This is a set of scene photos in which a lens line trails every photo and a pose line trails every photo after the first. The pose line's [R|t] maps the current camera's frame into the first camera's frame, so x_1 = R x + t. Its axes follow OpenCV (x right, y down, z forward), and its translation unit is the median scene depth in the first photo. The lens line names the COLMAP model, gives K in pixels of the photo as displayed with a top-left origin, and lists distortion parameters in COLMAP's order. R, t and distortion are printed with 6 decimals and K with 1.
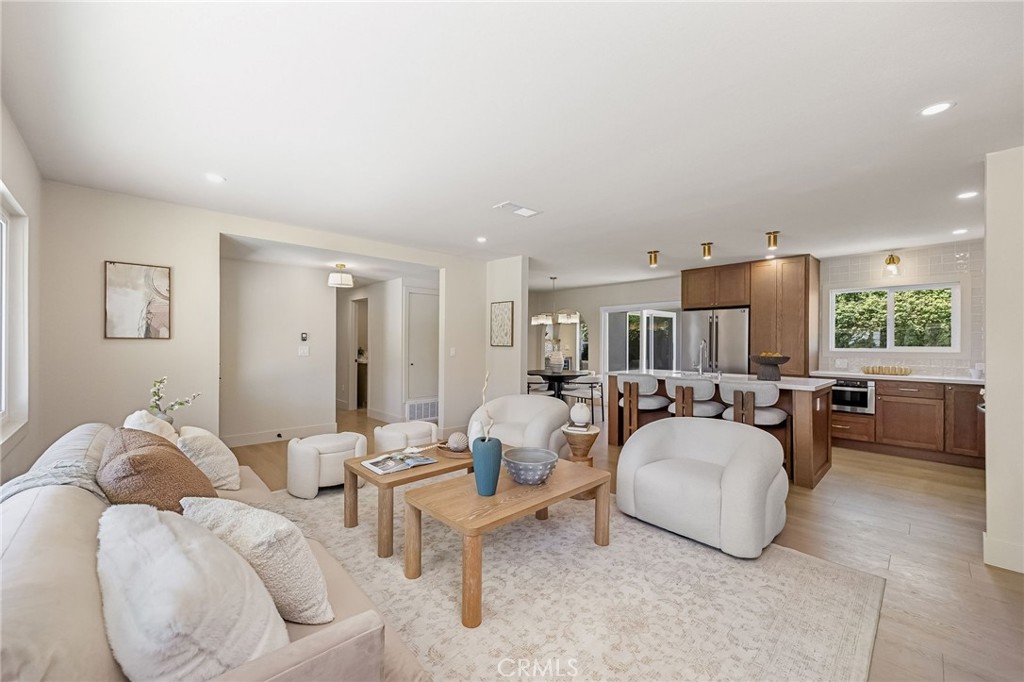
lens RADIAL K [[401.4, 0, 505.0], [0, 401.4, 346.4], [0, 0, 1]] dist [0.001163, 0.000016]
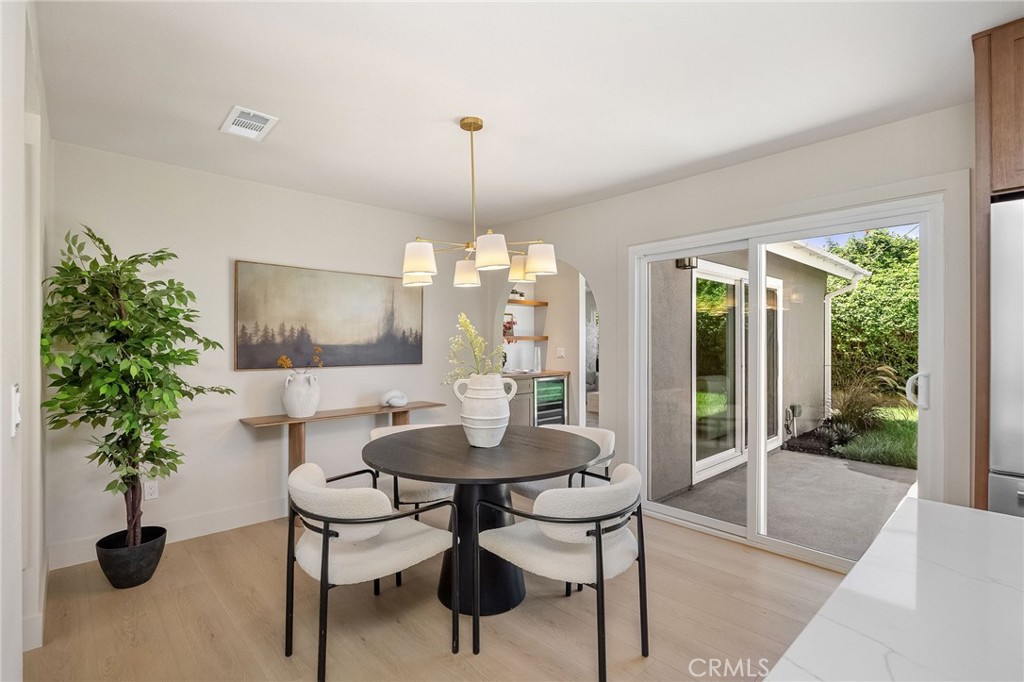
lens RADIAL K [[482.1, 0, 512.3], [0, 482.1, 341.8], [0, 0, 1]] dist [-0.000481, -0.000011]
pose [[0.999997, 0.000151, 0.002231, 0.179873], [-0.000120, 0.999907, -0.013635, -0.005318], [-0.002233, 0.013634, 0.999905, 0.782153]]
